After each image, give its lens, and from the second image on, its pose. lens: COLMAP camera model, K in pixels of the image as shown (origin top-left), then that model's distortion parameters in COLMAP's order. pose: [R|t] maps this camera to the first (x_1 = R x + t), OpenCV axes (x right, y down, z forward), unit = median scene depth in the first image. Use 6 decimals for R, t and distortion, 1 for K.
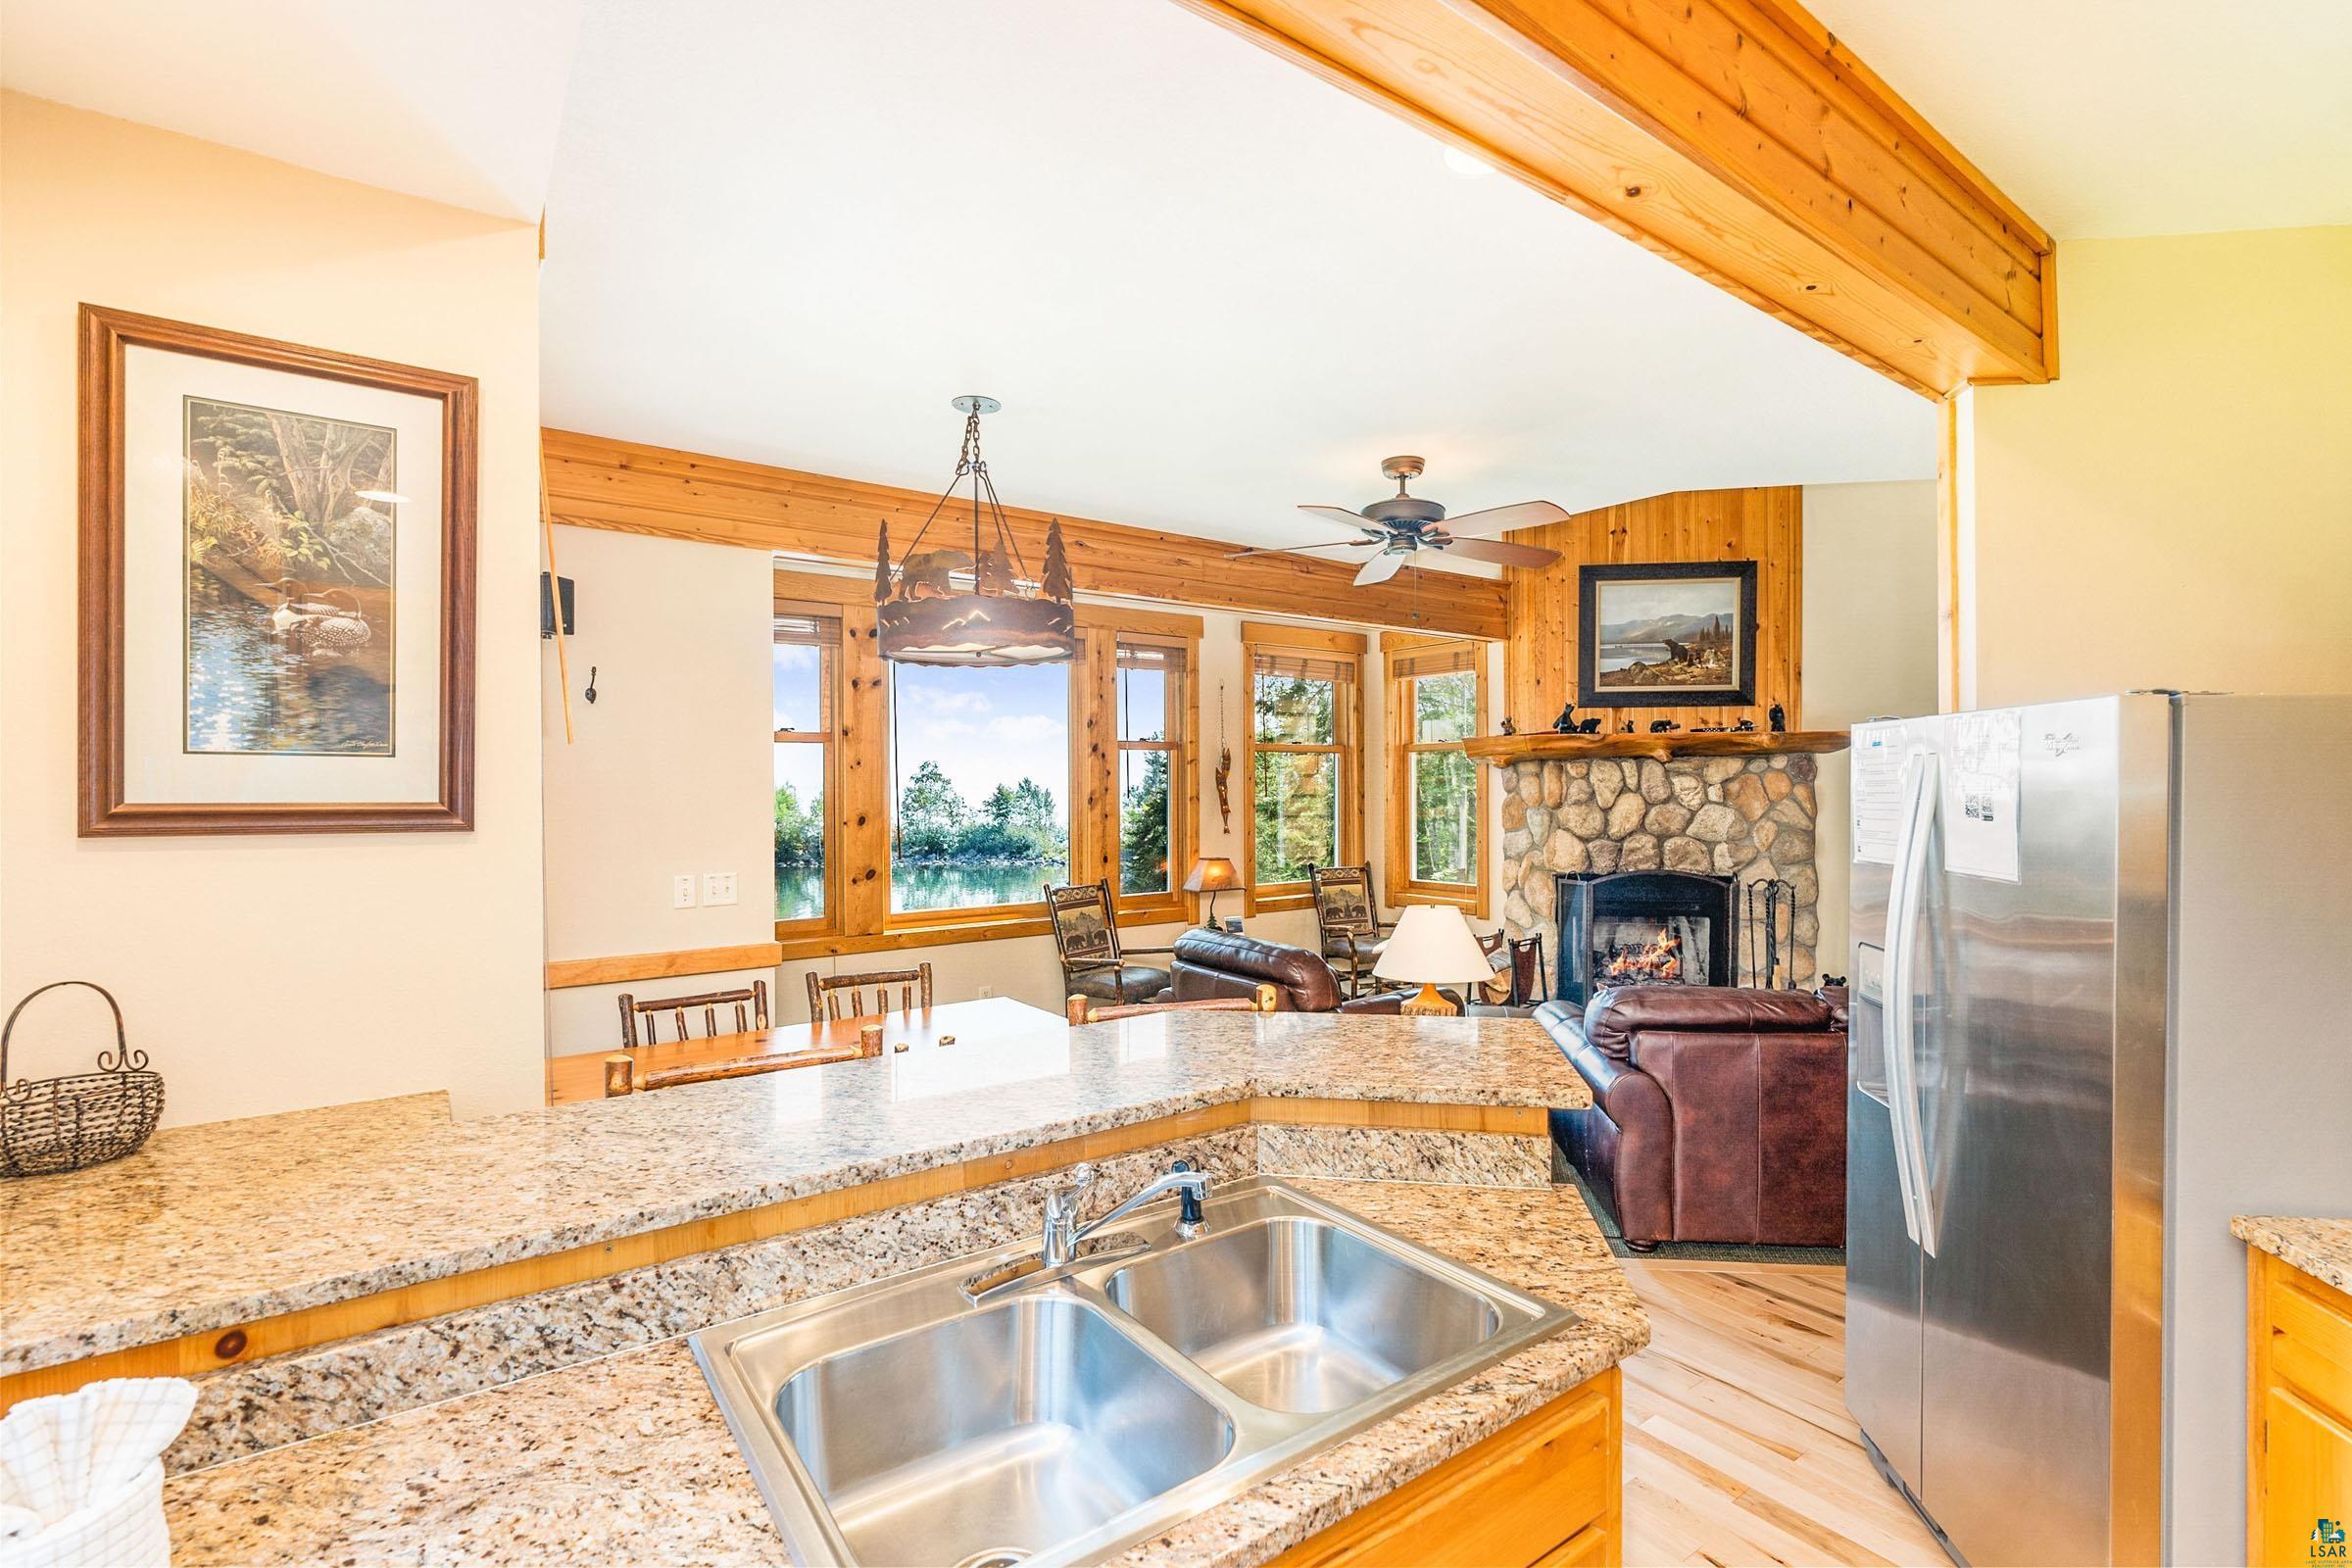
lens RADIAL K [[1056.7, 0, 1188.4], [0, 1056.7, 787.3], [0, 0, 1]] dist [-0.013689, 0.007433]
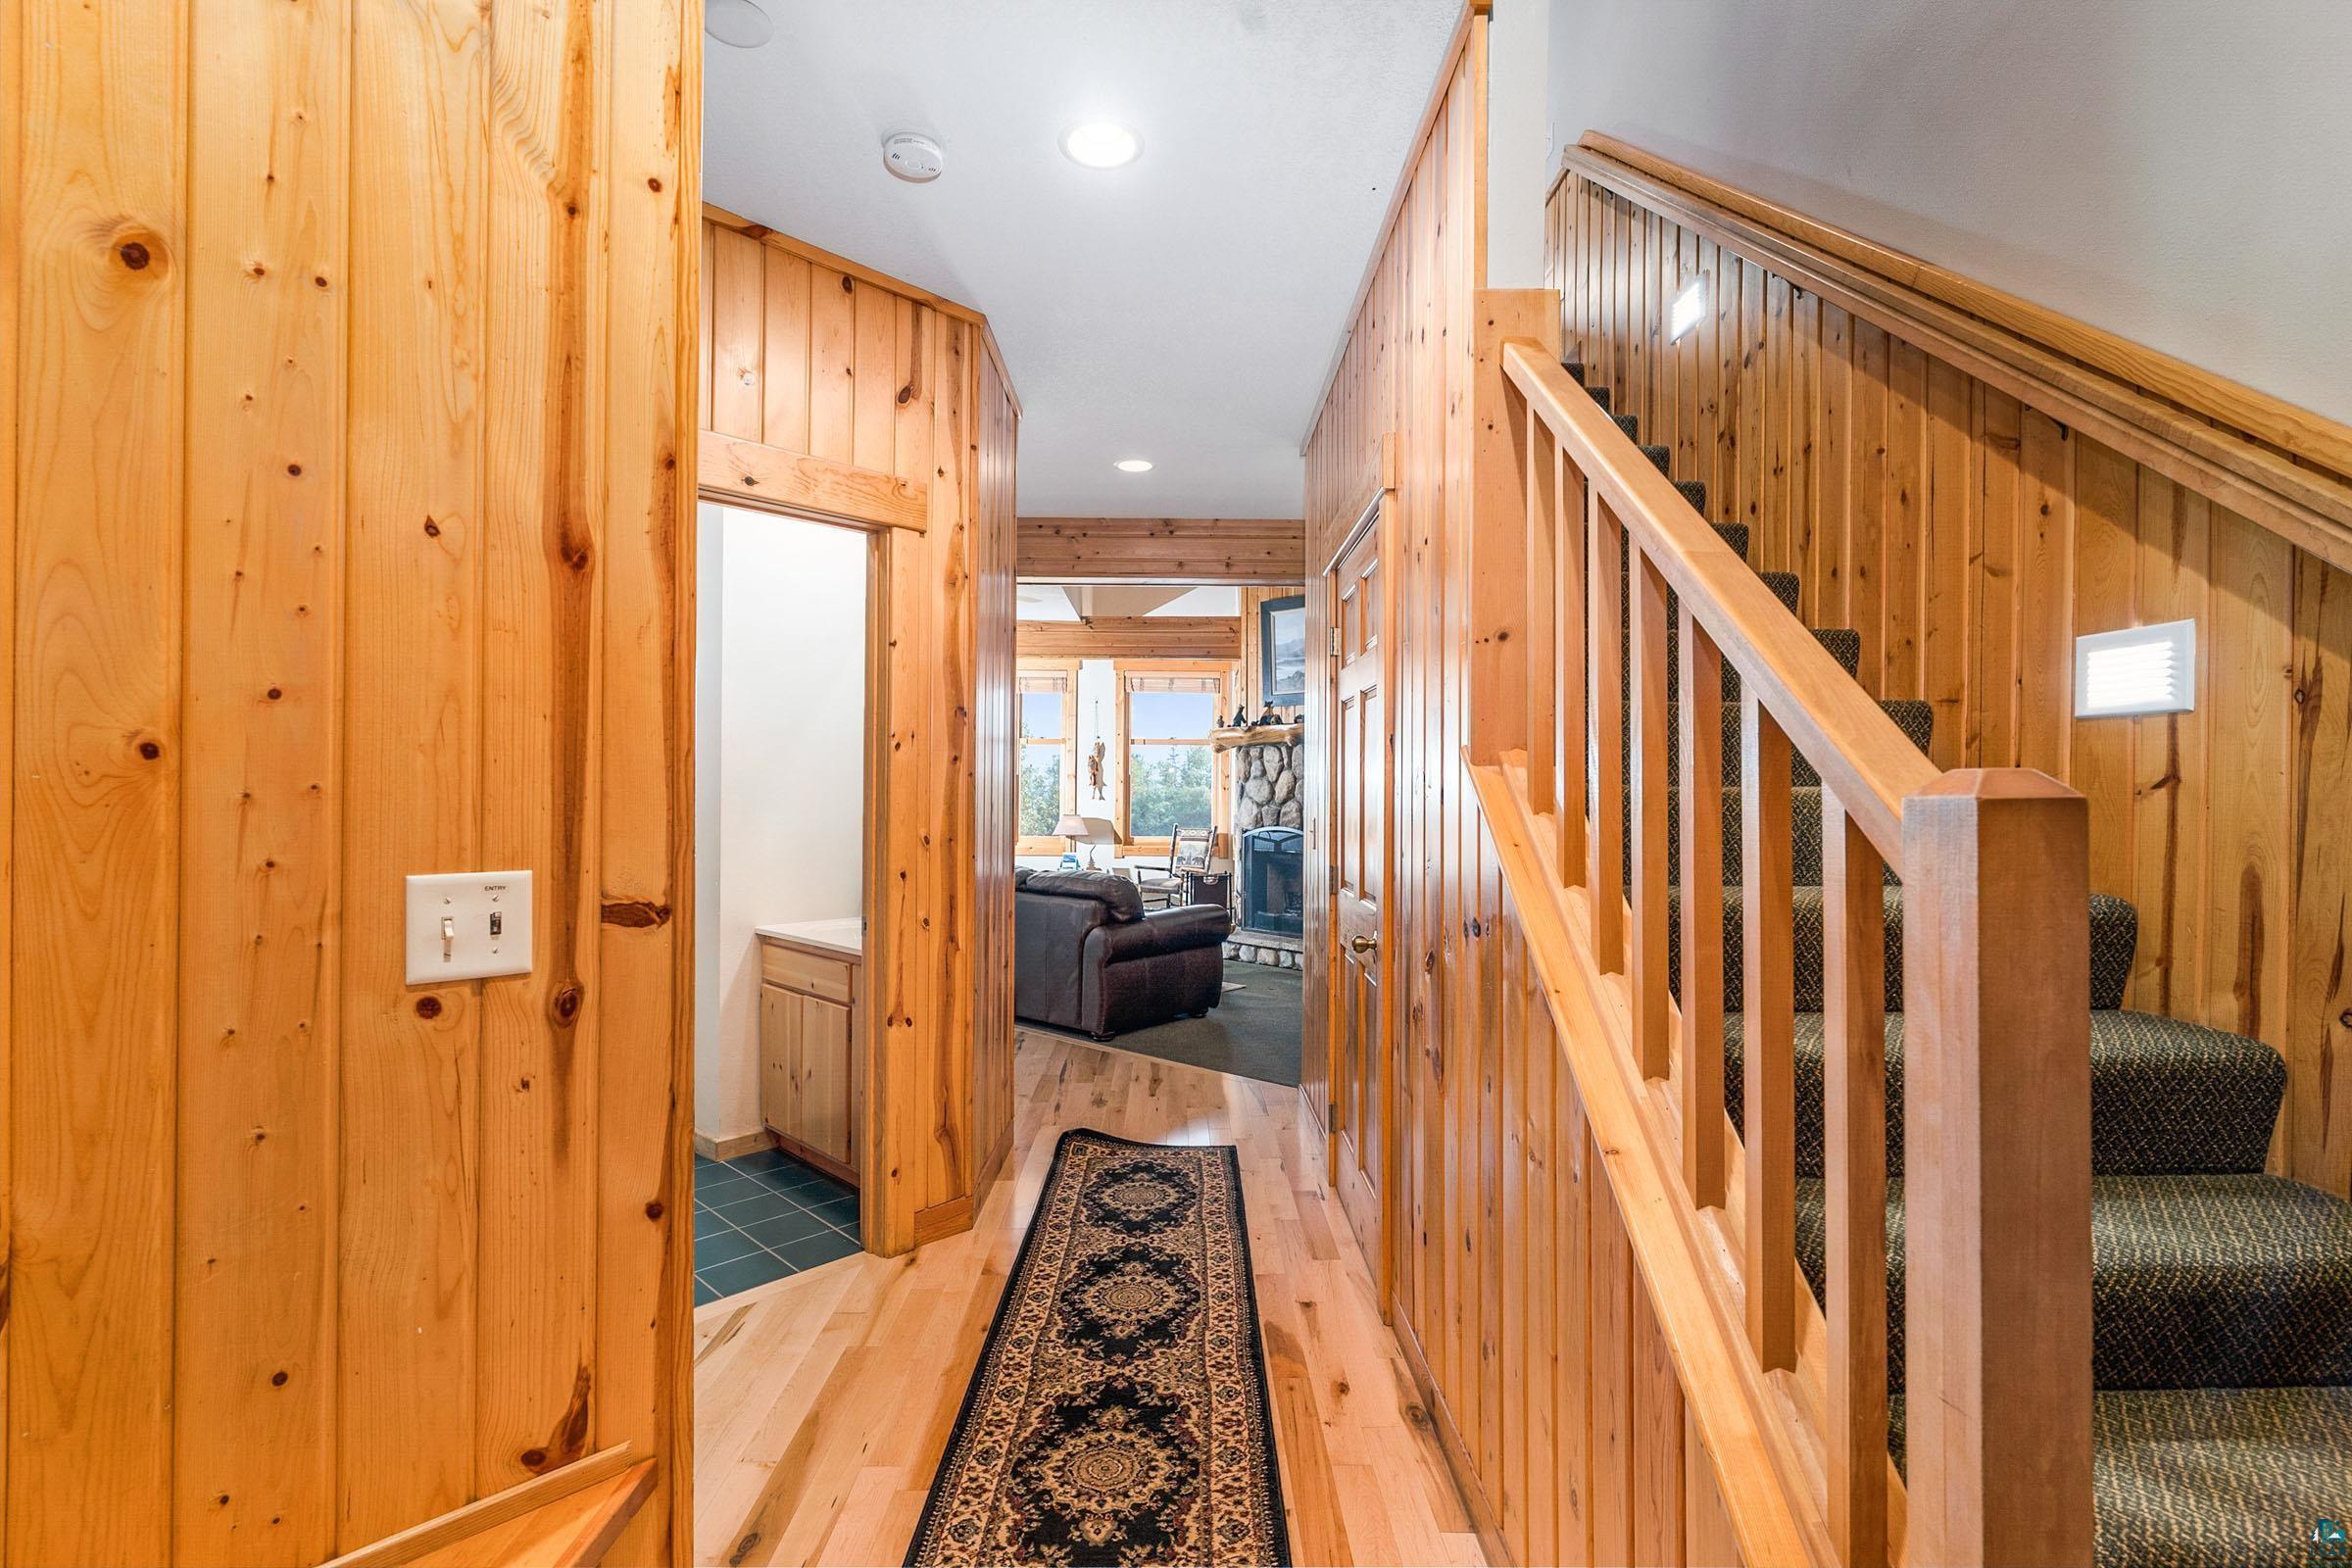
lens RADIAL K [[1053.4, 0, 1192.2], [0, 1053.4, 779.3], [0, 0, 1]] dist [-0.019629, 0.004506]
pose [[0.821361, 0.001663, -0.570407, 1.082678], [-0.010009, 0.999884, -0.011496, 0.033658], [0.570321, 0.015152, 0.821282, -0.159643]]
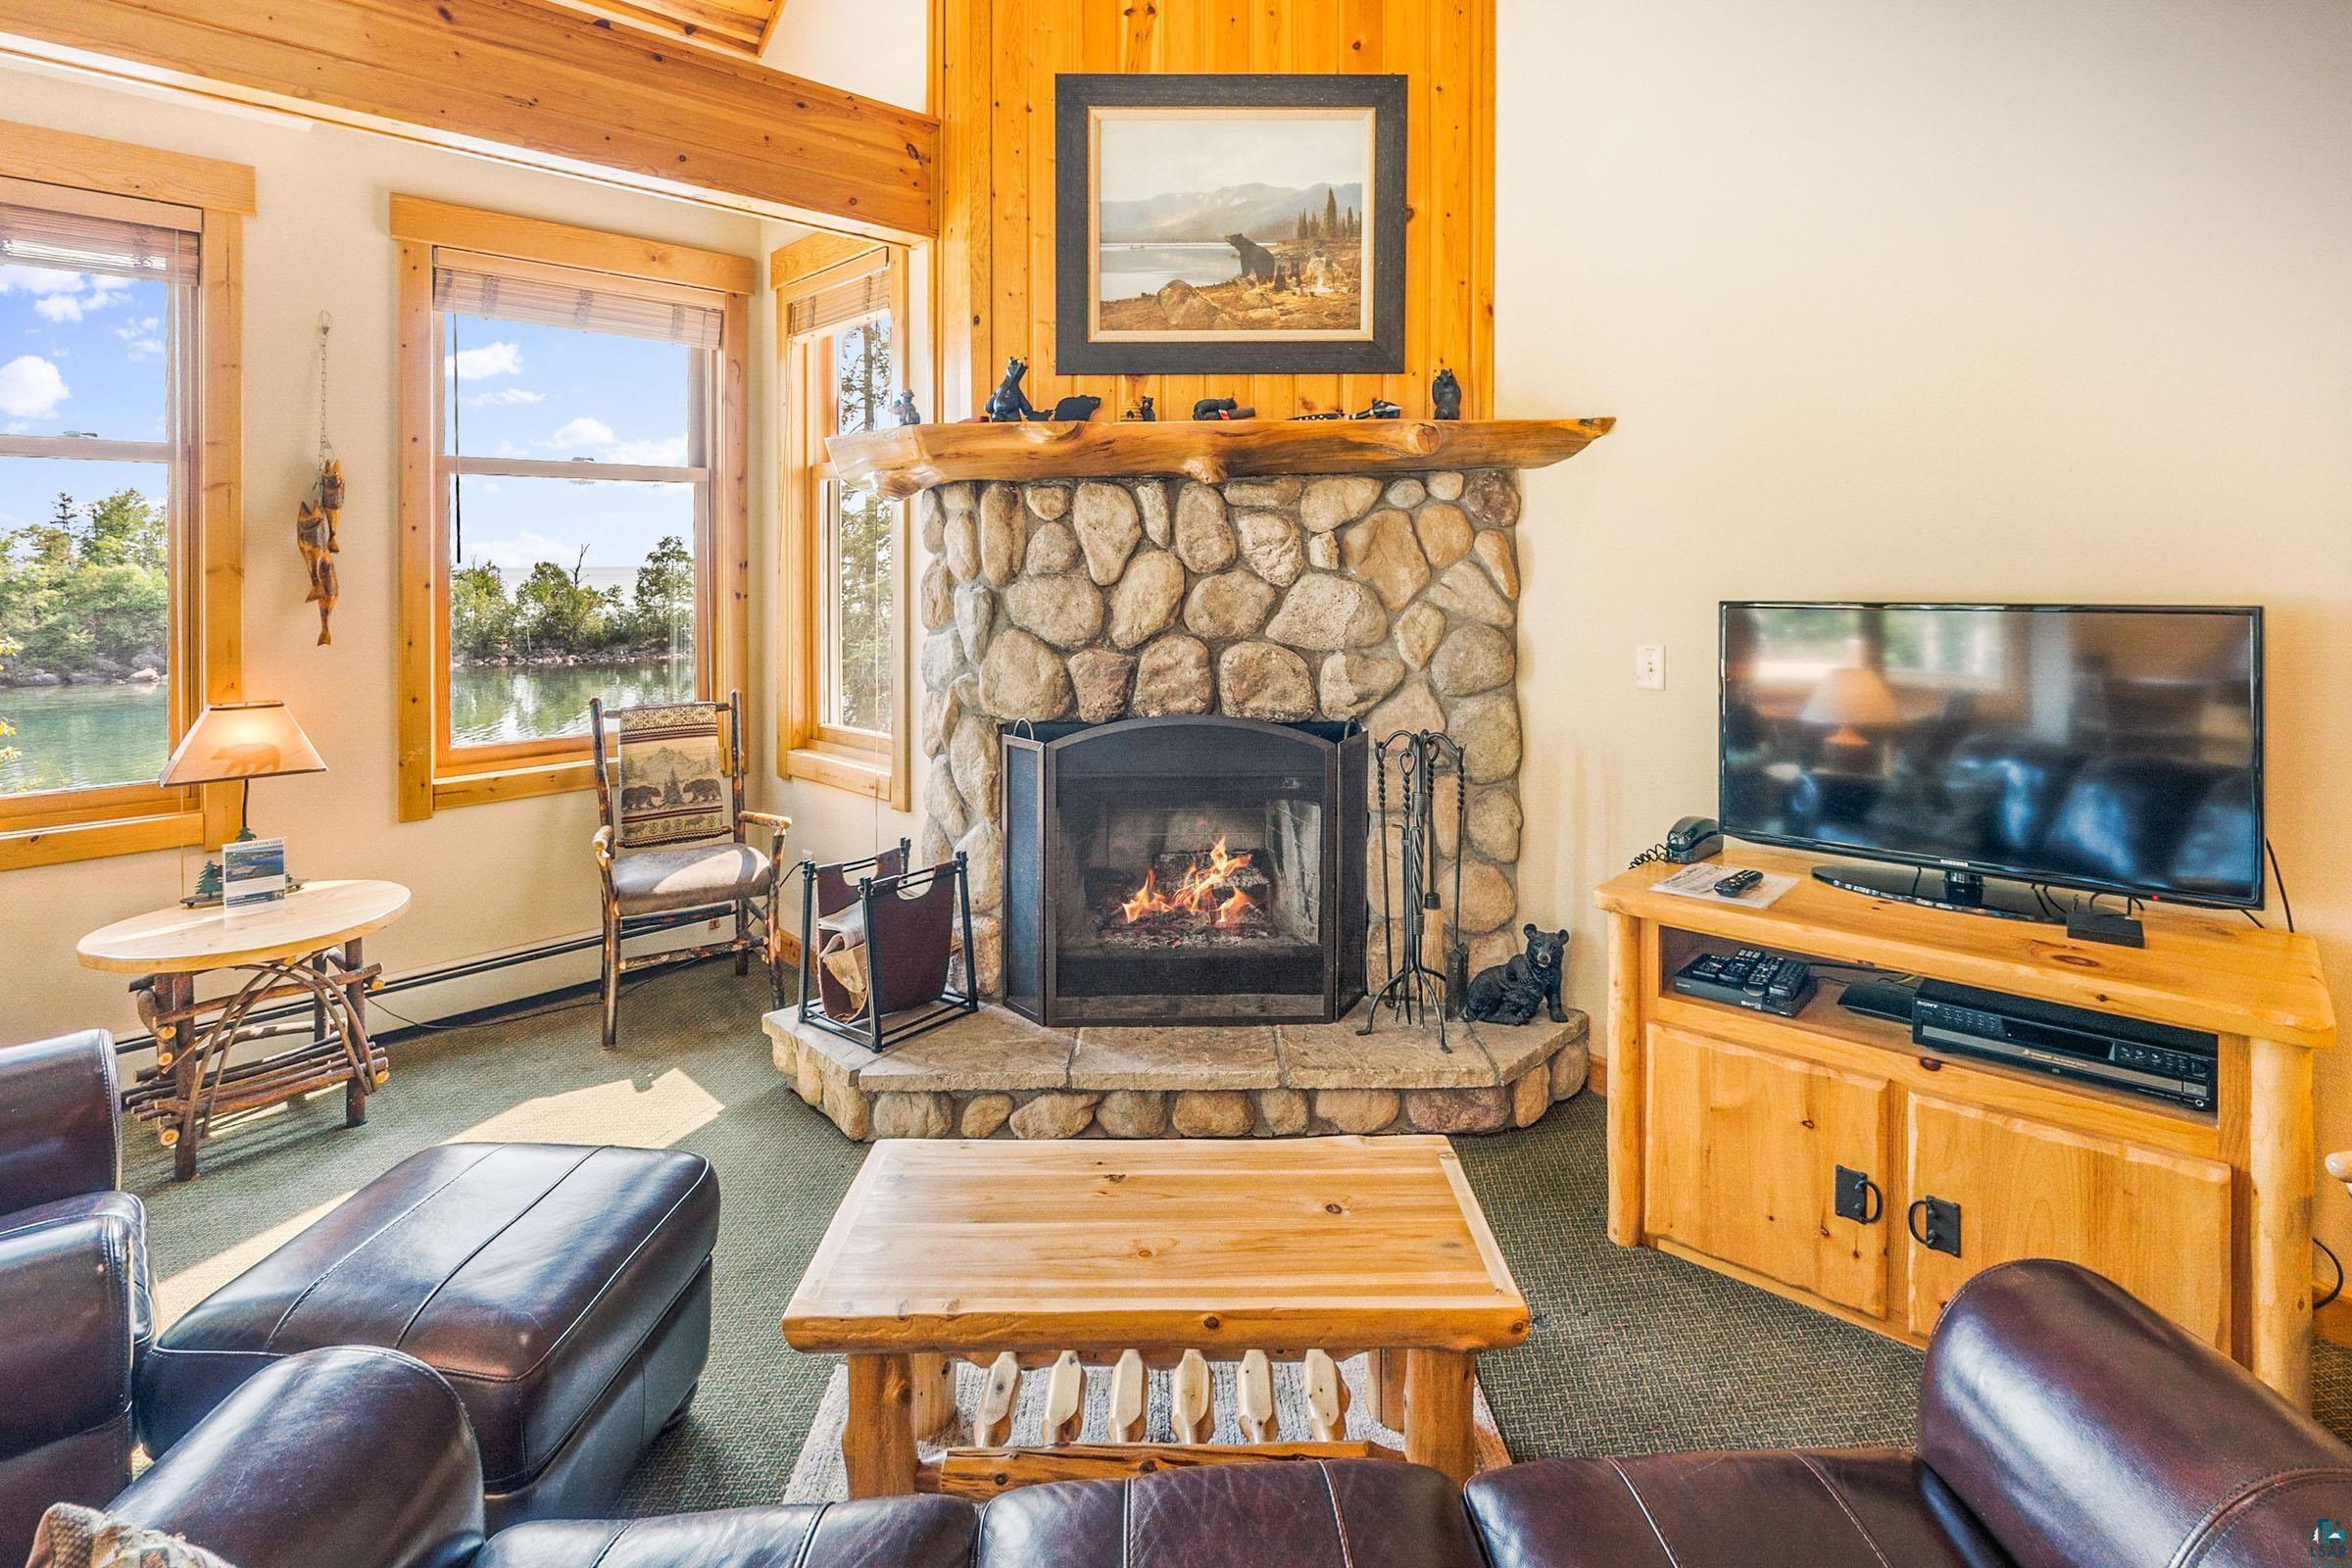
lens RADIAL K [[1091.2, 0, 1266.3], [0, 1091.2, 570.8], [0, 0, 1]] dist [-0.002177, 0.000511]
pose [[0.987615, -0.004267, 0.156838, 0.391917], [0.004143, 0.999991, 0.001119, 0.013974], [-0.156841, -0.000456, 0.987624, 0.504528]]
